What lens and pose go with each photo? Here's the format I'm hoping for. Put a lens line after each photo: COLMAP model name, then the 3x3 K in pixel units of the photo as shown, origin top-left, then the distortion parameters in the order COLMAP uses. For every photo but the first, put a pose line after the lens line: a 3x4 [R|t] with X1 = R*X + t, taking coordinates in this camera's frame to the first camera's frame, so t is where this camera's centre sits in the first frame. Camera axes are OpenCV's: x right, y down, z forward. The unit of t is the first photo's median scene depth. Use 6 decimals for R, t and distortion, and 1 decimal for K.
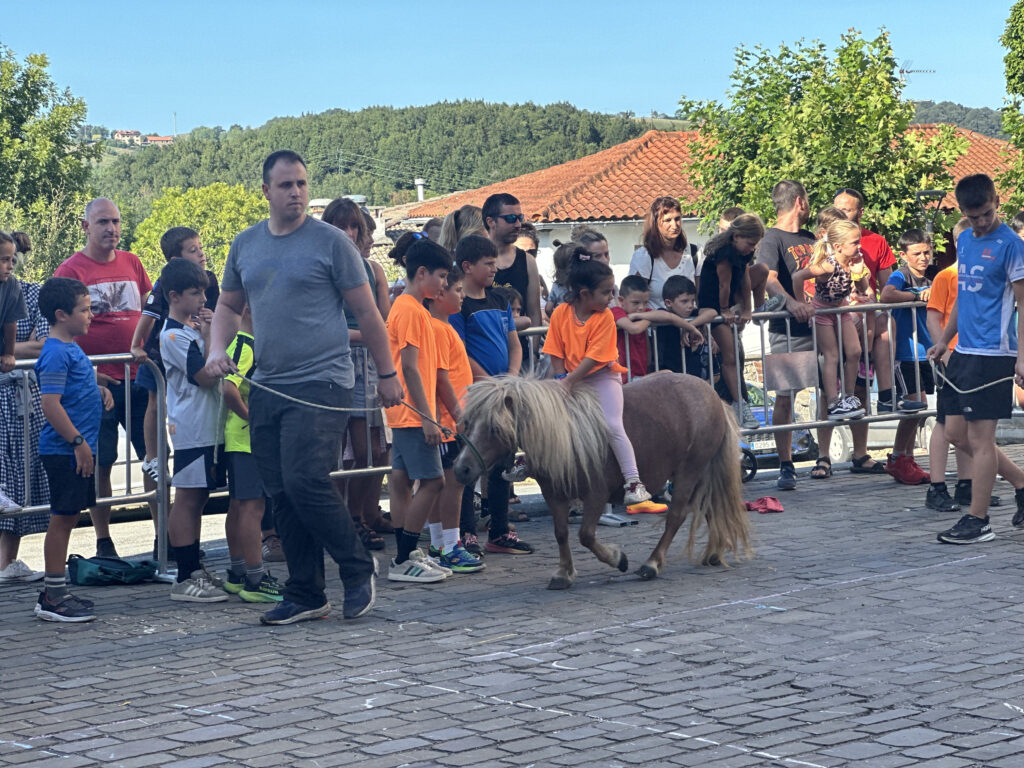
lens RADIAL K [[2249.5, 0, 465.2], [0, 2249.5, 413.9], [0, 0, 1]] dist [0.189398, 0.000000]
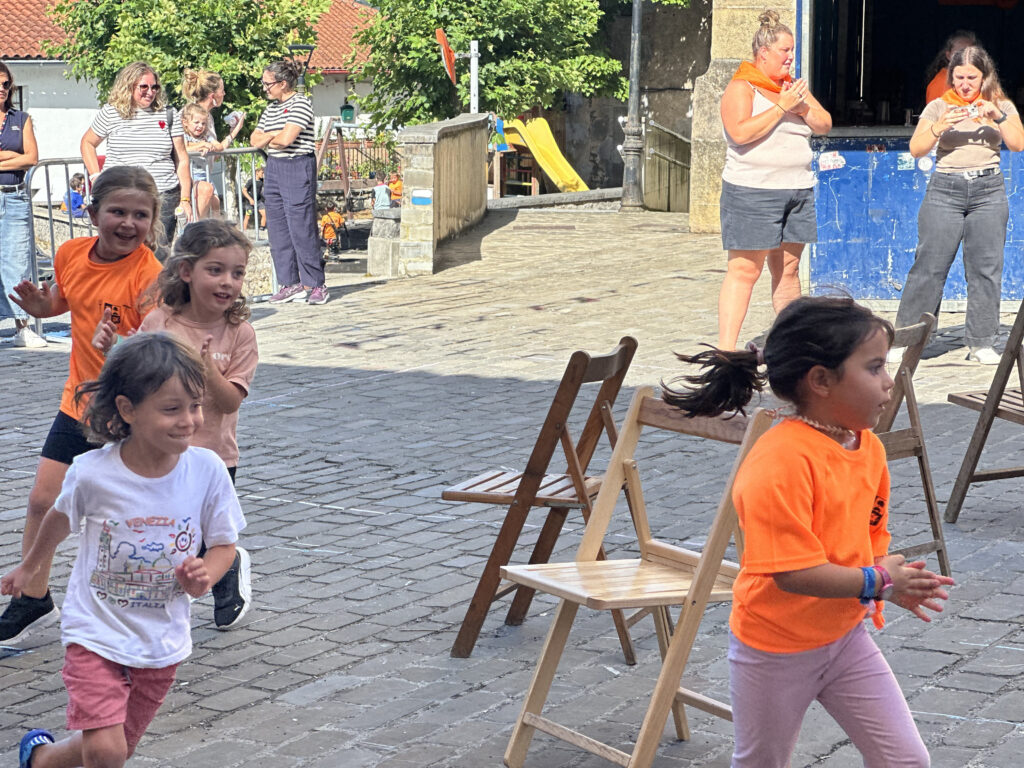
lens RADIAL K [[2249.5, 0, 507.9], [0, 2249.5, 385.5], [0, 0, 1]] dist [0.189398, 0.000000]
pose [[0.951685, -0.013659, 0.306771, -0.128234], [-0.002972, 0.998554, 0.053682, 0.014339], [-0.307061, -0.052000, 0.950268, -0.166568]]
